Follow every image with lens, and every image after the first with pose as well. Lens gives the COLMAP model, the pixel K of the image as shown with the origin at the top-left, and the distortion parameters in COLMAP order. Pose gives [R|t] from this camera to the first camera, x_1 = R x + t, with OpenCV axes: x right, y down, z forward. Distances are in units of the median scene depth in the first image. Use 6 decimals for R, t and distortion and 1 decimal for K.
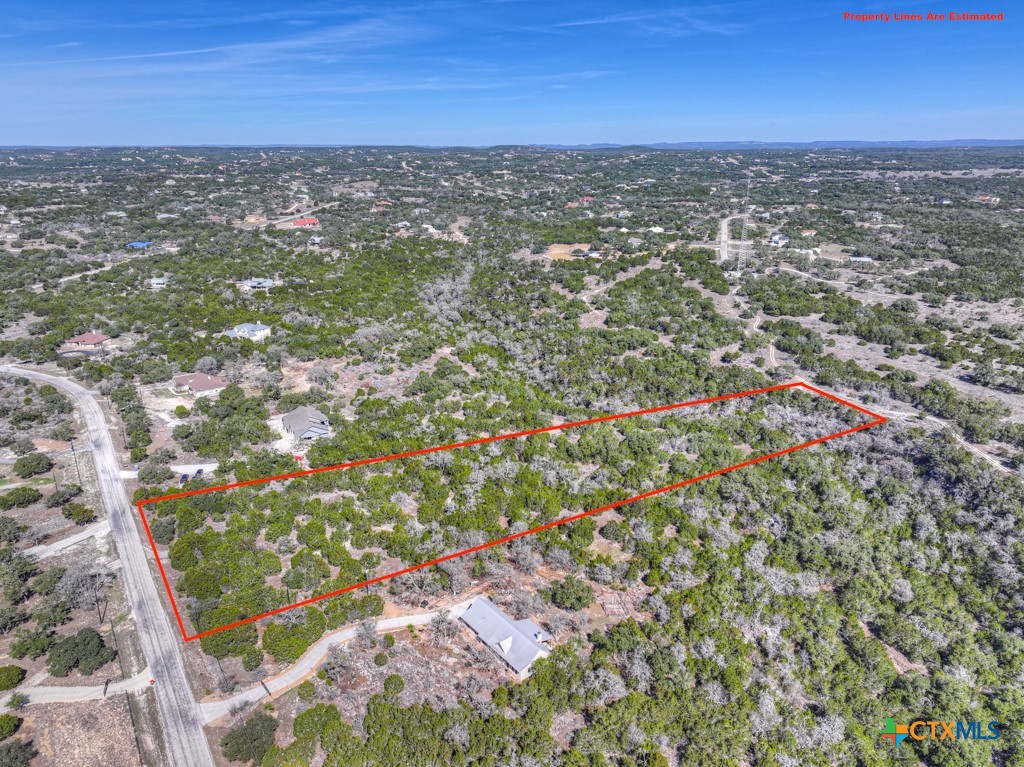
lens RADIAL K [[721.6, 0, 510.9], [0, 721.6, 379.7], [0, 0, 1]] dist [0.001165, 0.014030]
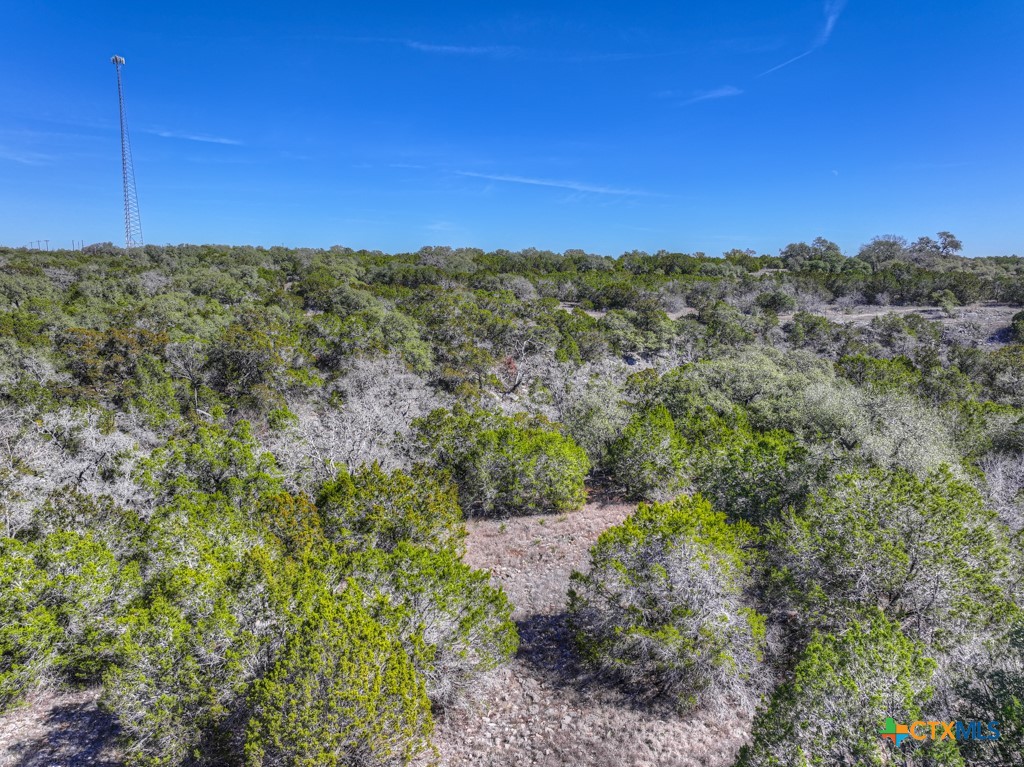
lens RADIAL K [[721.6, 0, 510.9], [0, 721.6, 379.7], [0, 0, 1]] dist [0.001165, 0.014030]
pose [[0.608995, -0.104843, 0.786214, 0.106298], [0.245688, 0.967409, -0.061302, 0.045531], [-0.754164, 0.230496, 0.614906, 0.757261]]
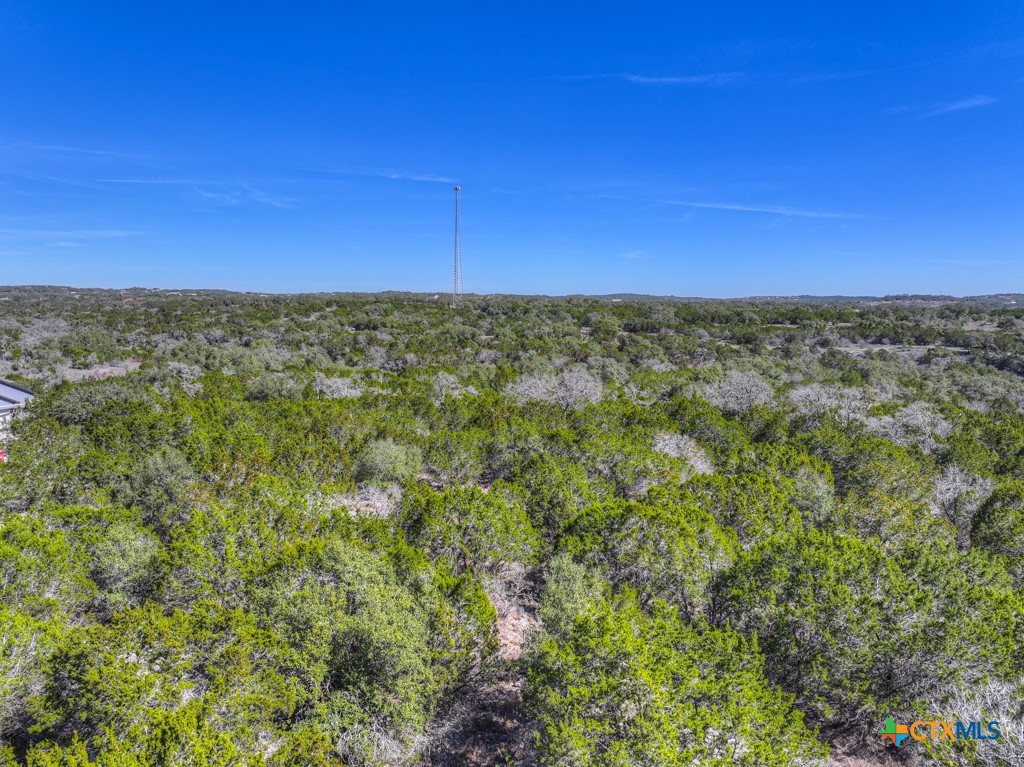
lens RADIAL K [[721.6, 0, 510.9], [0, 721.6, 379.7], [0, 0, 1]] dist [0.001165, 0.014030]
pose [[0.786803, -0.054749, 0.614771, -0.210888], [0.186331, 0.970653, -0.152031, 0.102119], [-0.588406, 0.234169, 0.773914, 0.521166]]
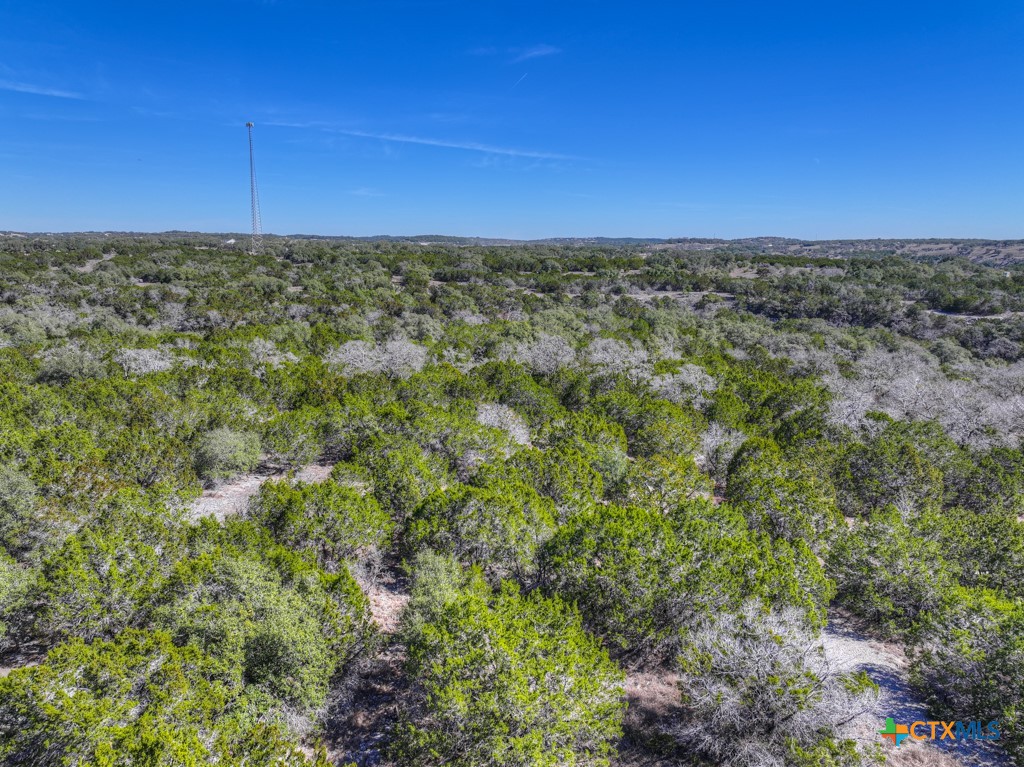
lens RADIAL K [[721.6, 0, 510.9], [0, 721.6, 379.7], [0, 0, 1]] dist [0.001165, 0.014030]
pose [[0.598731, -0.137327, 0.789090, -0.221725], [0.244753, 0.969436, -0.016997, 0.094928], [-0.762638, 0.203309, 0.614043, 0.513047]]
